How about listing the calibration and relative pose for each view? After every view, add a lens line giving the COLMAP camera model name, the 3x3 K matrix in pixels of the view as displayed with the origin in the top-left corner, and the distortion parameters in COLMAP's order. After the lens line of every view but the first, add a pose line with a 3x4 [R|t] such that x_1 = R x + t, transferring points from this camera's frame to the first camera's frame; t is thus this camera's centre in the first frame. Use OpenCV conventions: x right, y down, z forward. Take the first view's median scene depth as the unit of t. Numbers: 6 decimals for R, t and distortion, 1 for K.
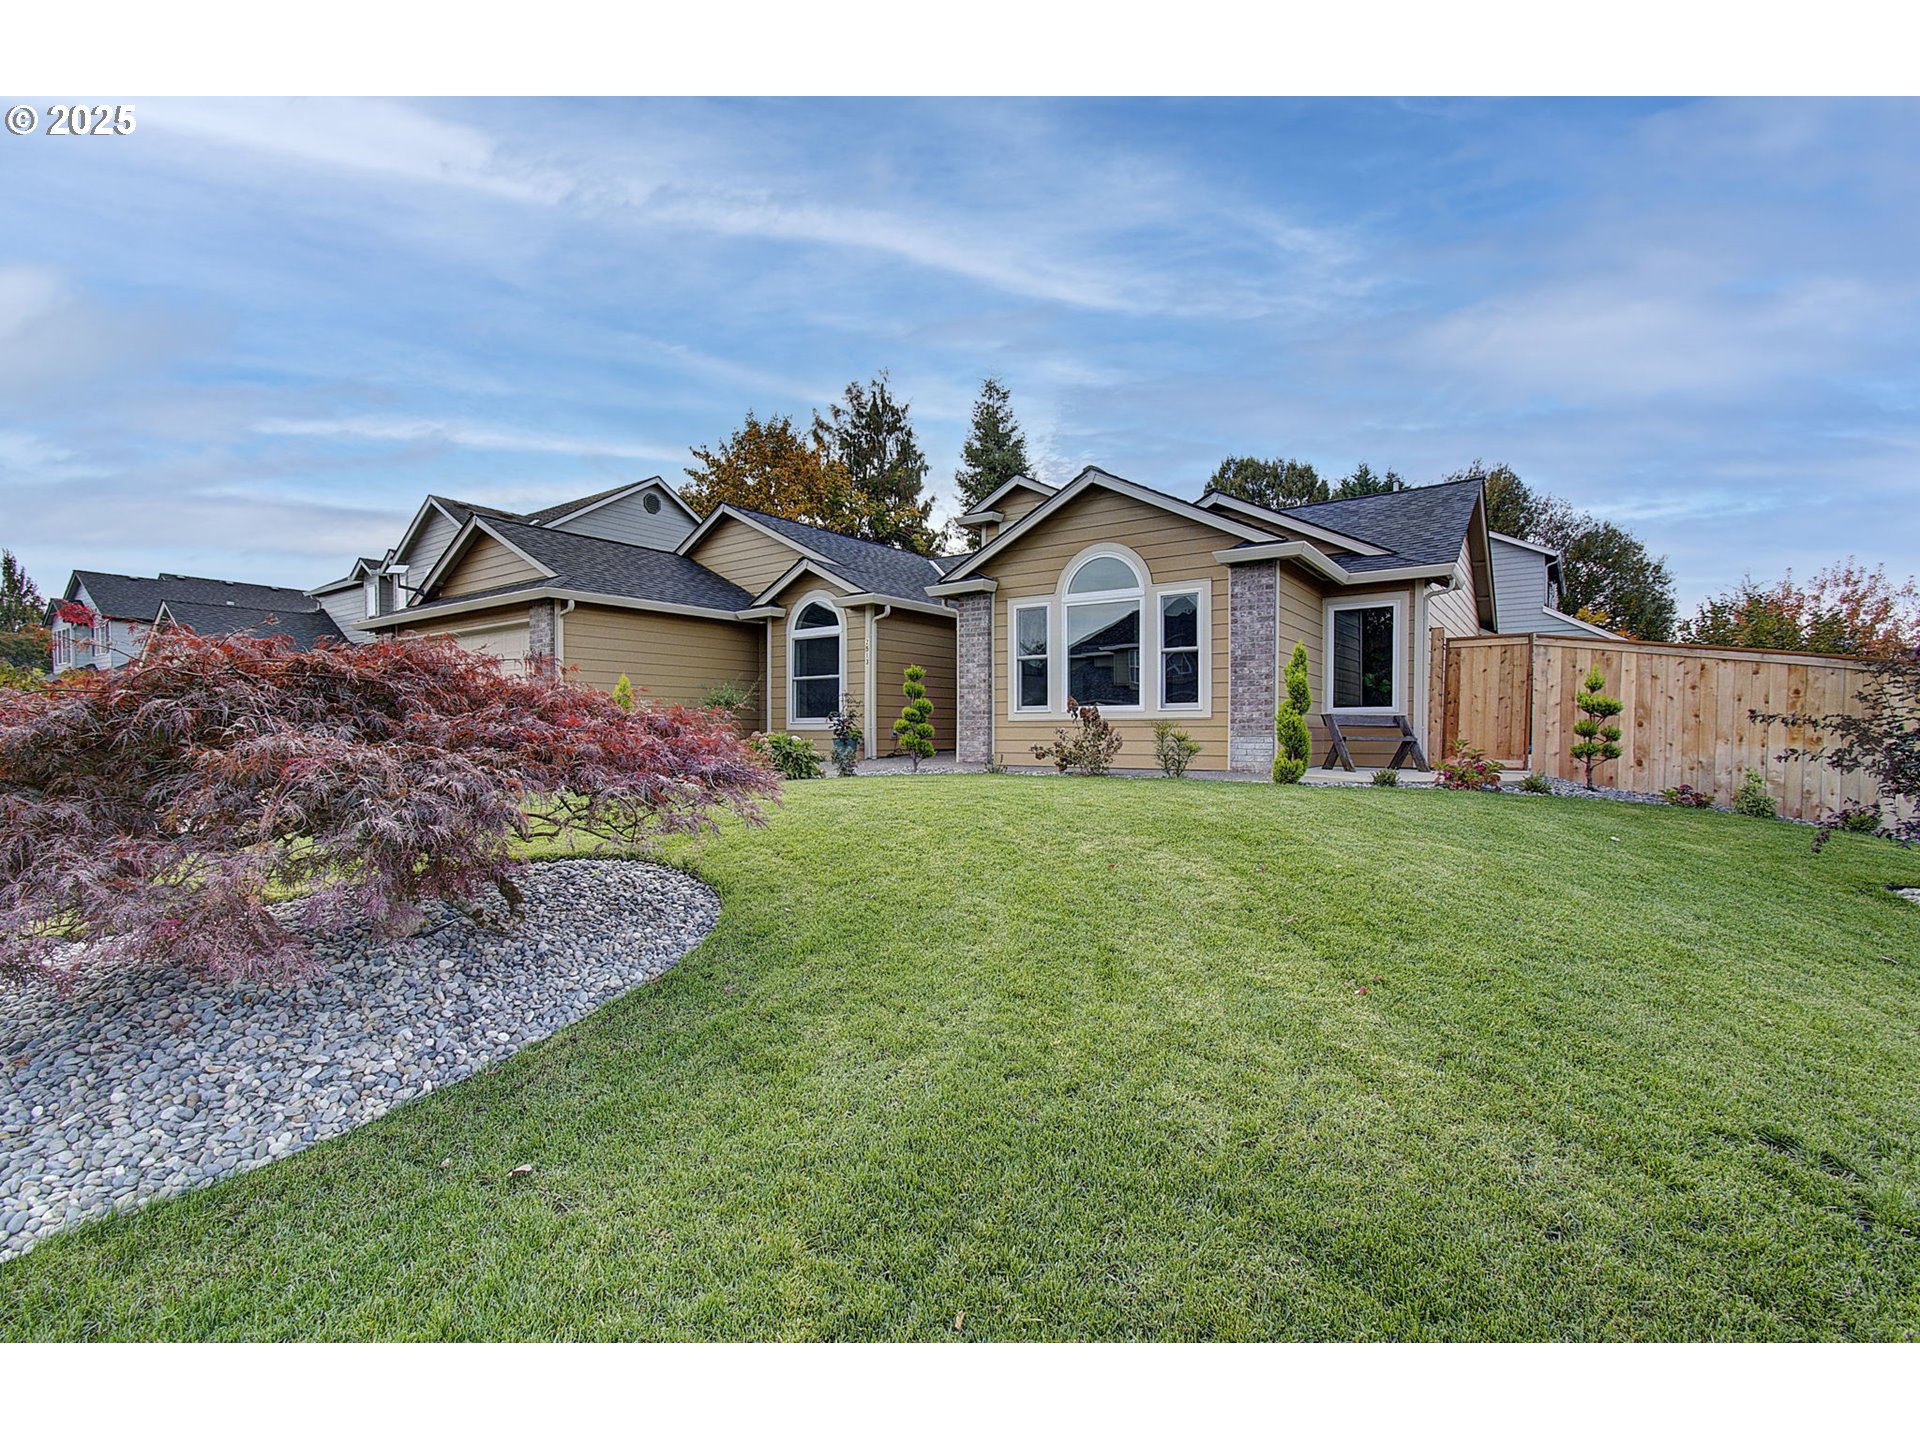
lens RADIAL K [[1146.0, 0, 960.0], [0, 1146.0, 720.0], [0, 0, 1]] dist [0.001789, 0.000715]
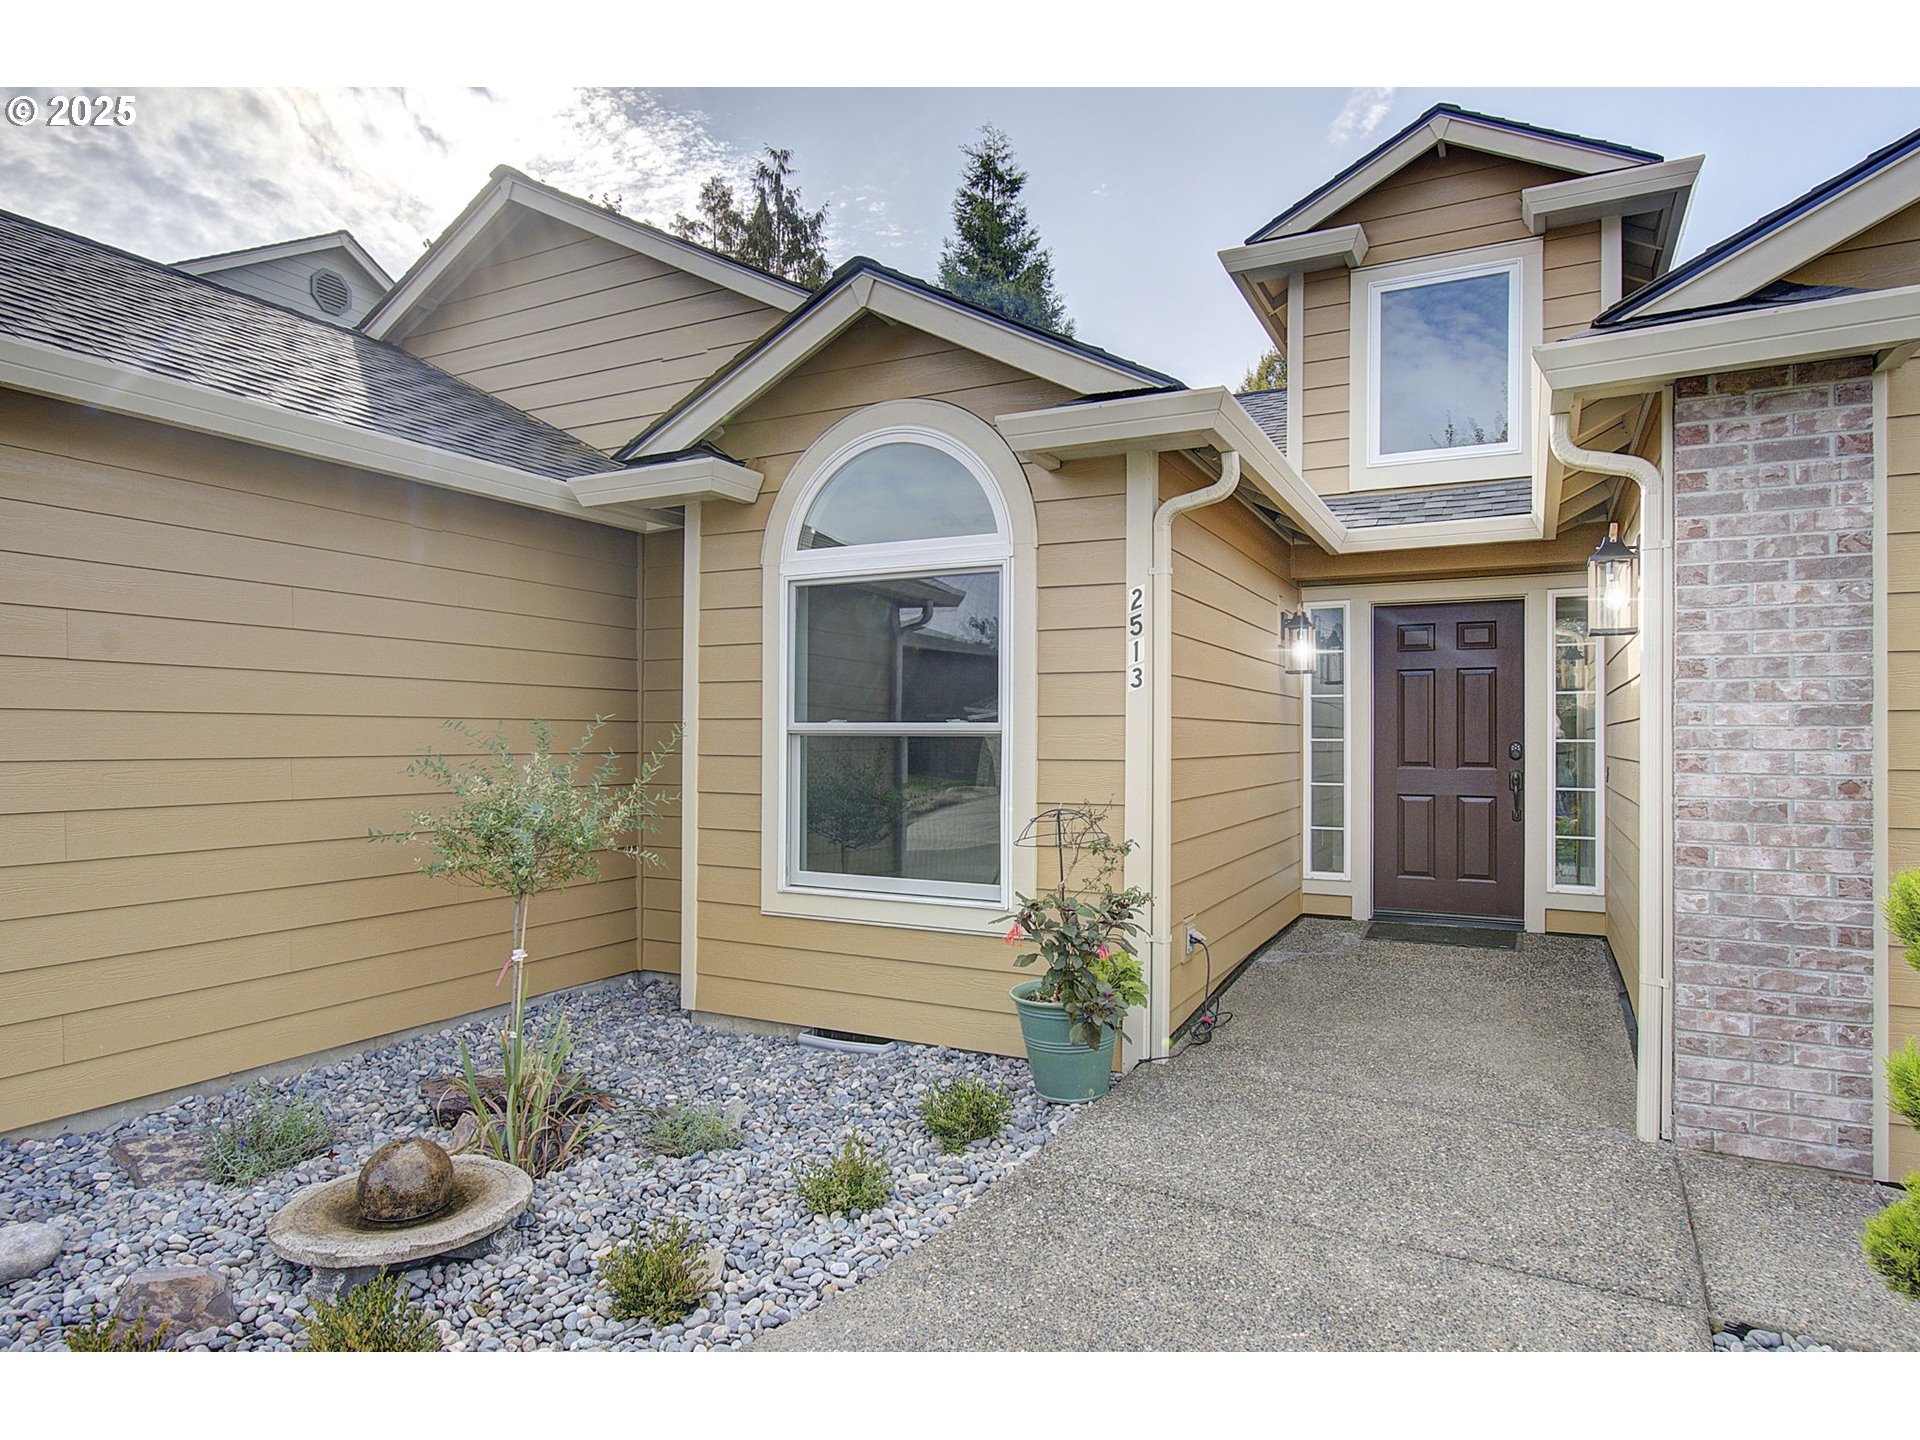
lens RADIAL K [[1146.0, 0, 960.0], [0, 1146.0, 720.0], [0, 0, 1]] dist [0.001789, 0.000715]
pose [[0.982315, 0.000882, 0.187235, -0.151800], [-0.004516, 0.999810, 0.018984, -0.042076], [-0.187182, -0.019493, 0.982132, 0.701322]]
